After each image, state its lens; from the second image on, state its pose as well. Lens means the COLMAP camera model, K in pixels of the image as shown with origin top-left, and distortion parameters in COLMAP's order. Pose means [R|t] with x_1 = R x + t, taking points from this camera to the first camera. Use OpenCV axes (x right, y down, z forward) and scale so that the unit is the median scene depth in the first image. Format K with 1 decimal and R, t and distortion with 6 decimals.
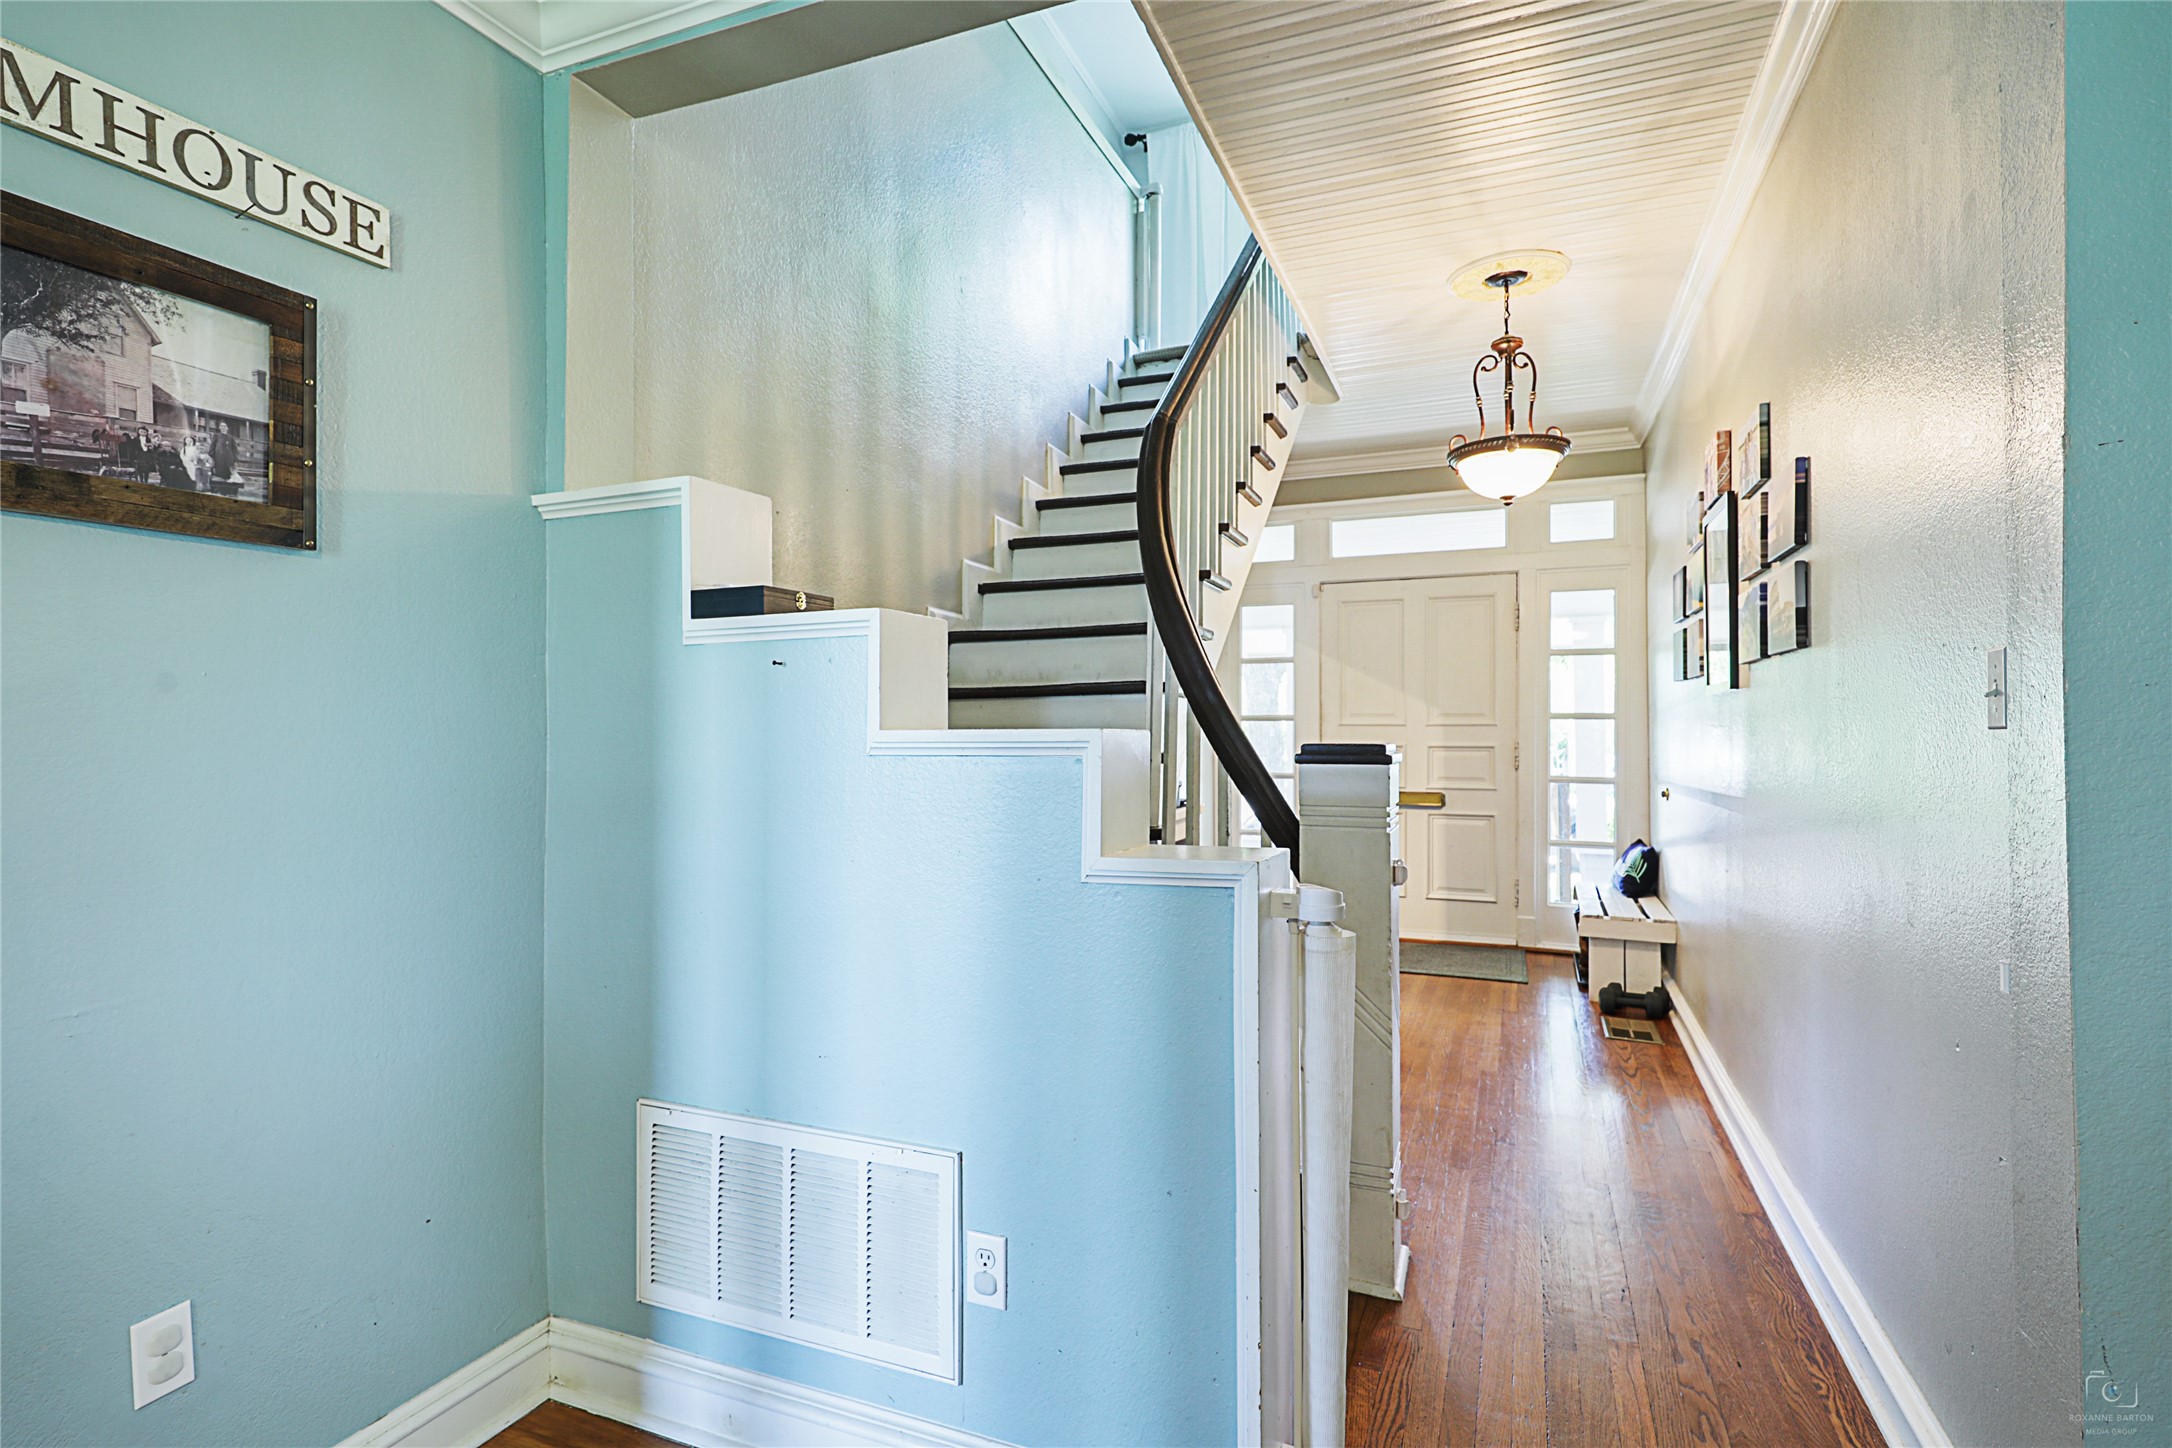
lens RADIAL K [[1080.0, 0, 1101.3], [0, 1080.0, 713.9], [0, 0, 1]] dist [0.005561, 0.000198]
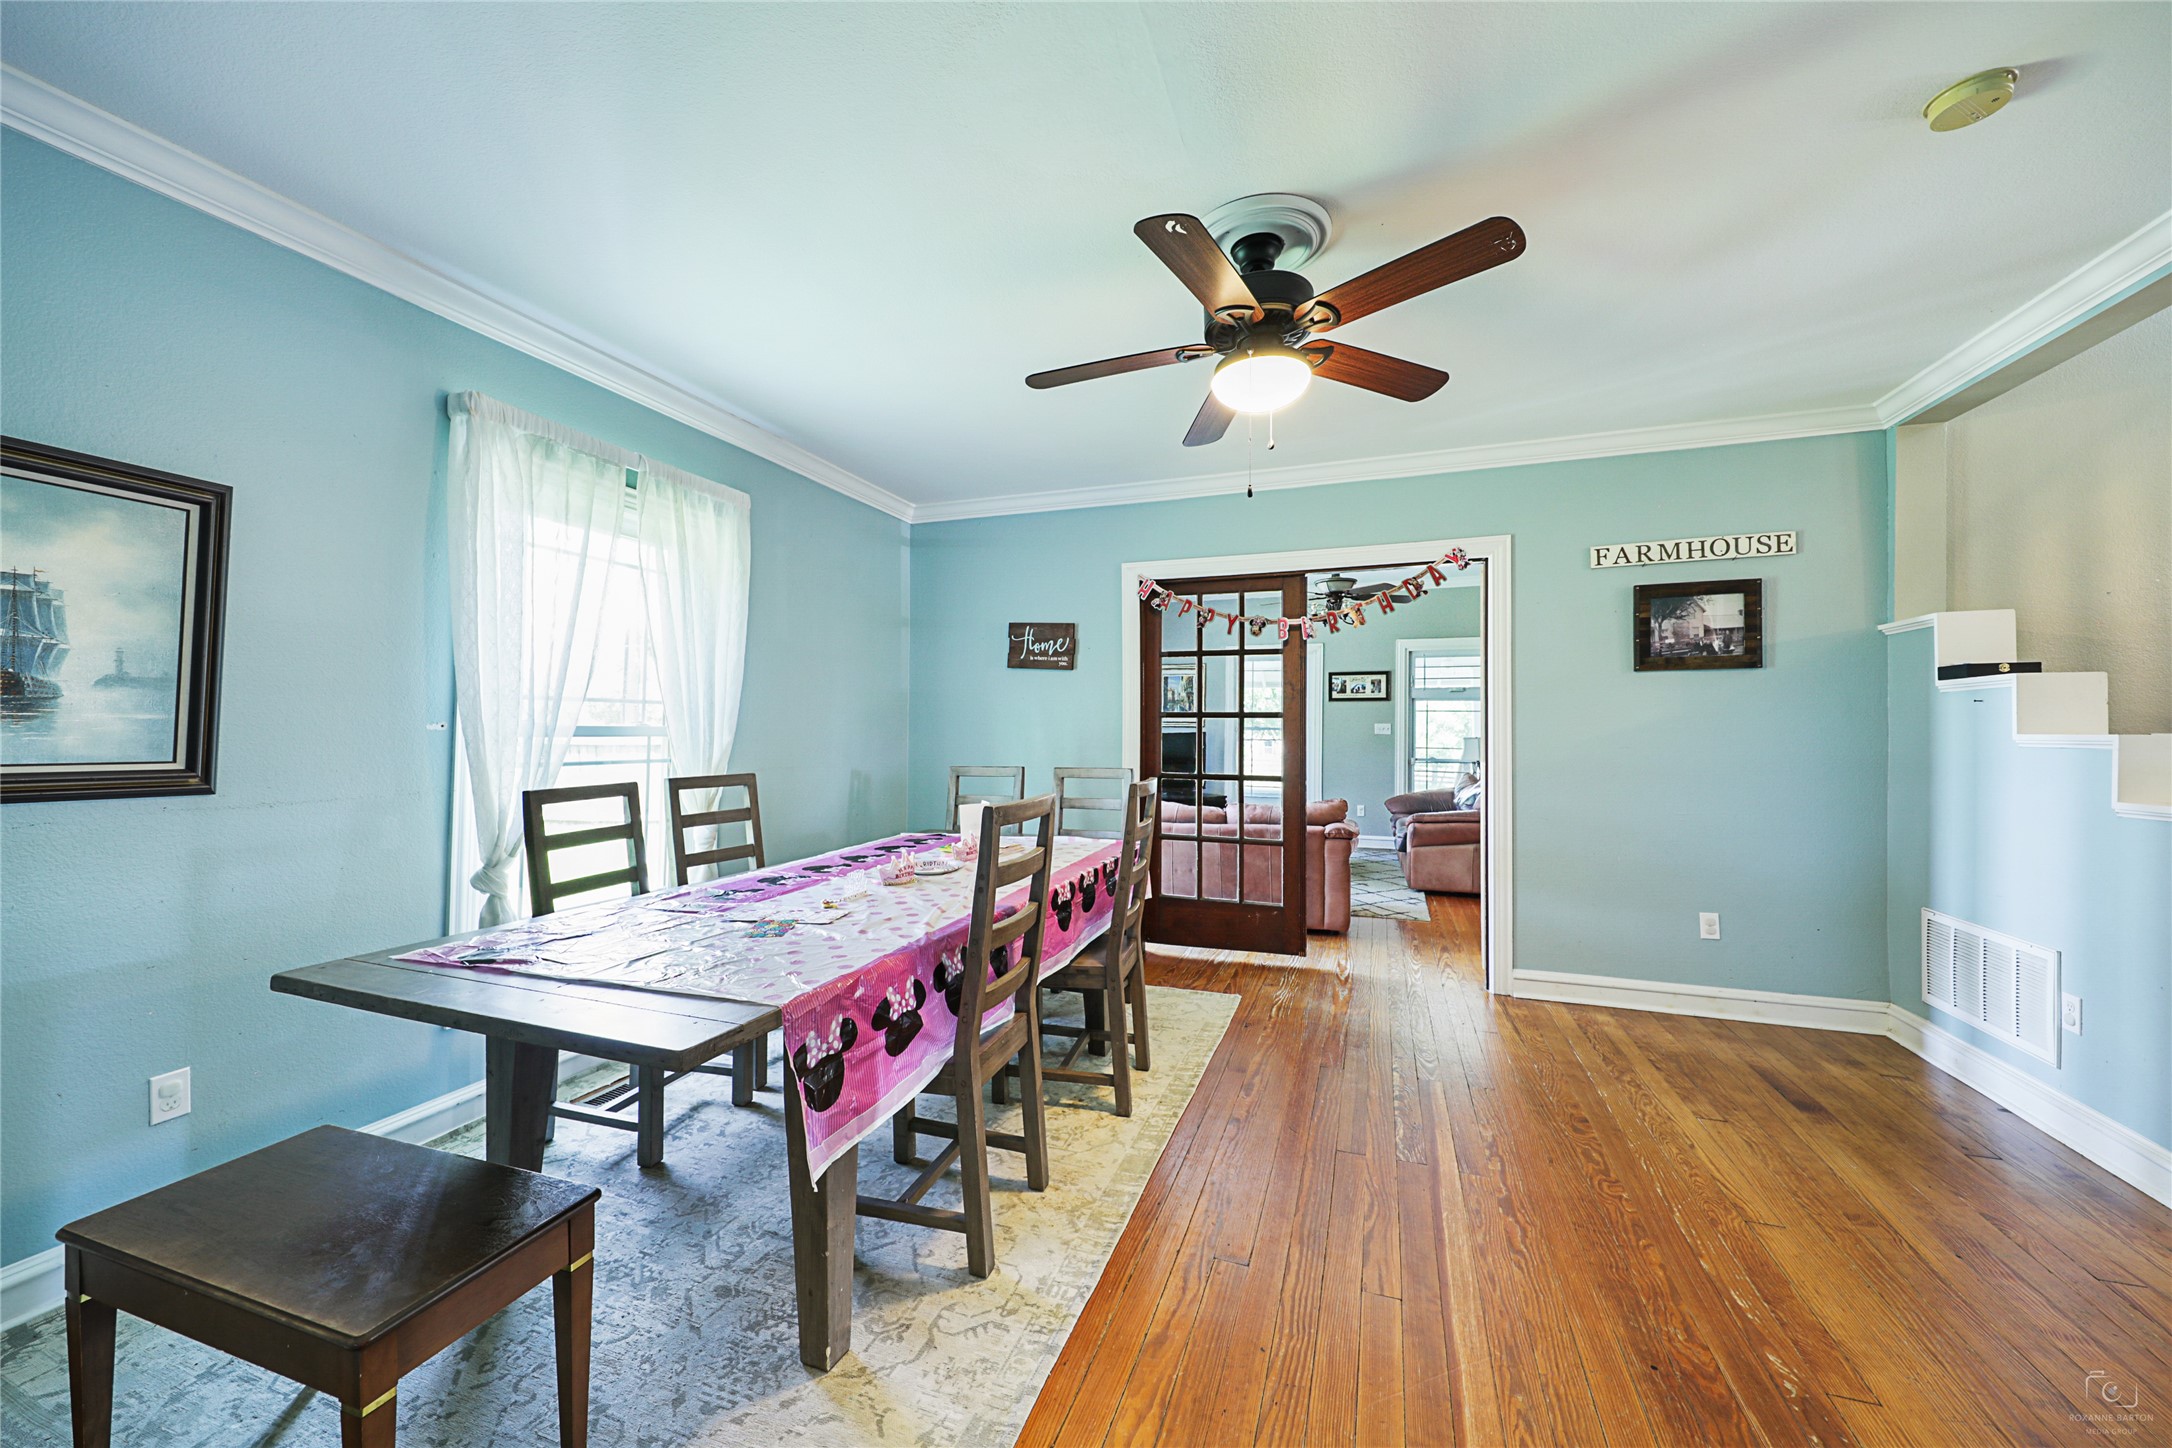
lens RADIAL K [[782.3, 0, 1098.3], [0, 782.3, 727.5], [0, 0, 1]] dist [0.006426, -0.002661]
pose [[0.037478, -0.001028, -0.999297, 1.212905], [0.008548, 0.999963, -0.000708, -0.010414], [0.999261, -0.008516, 0.037486, -0.775550]]
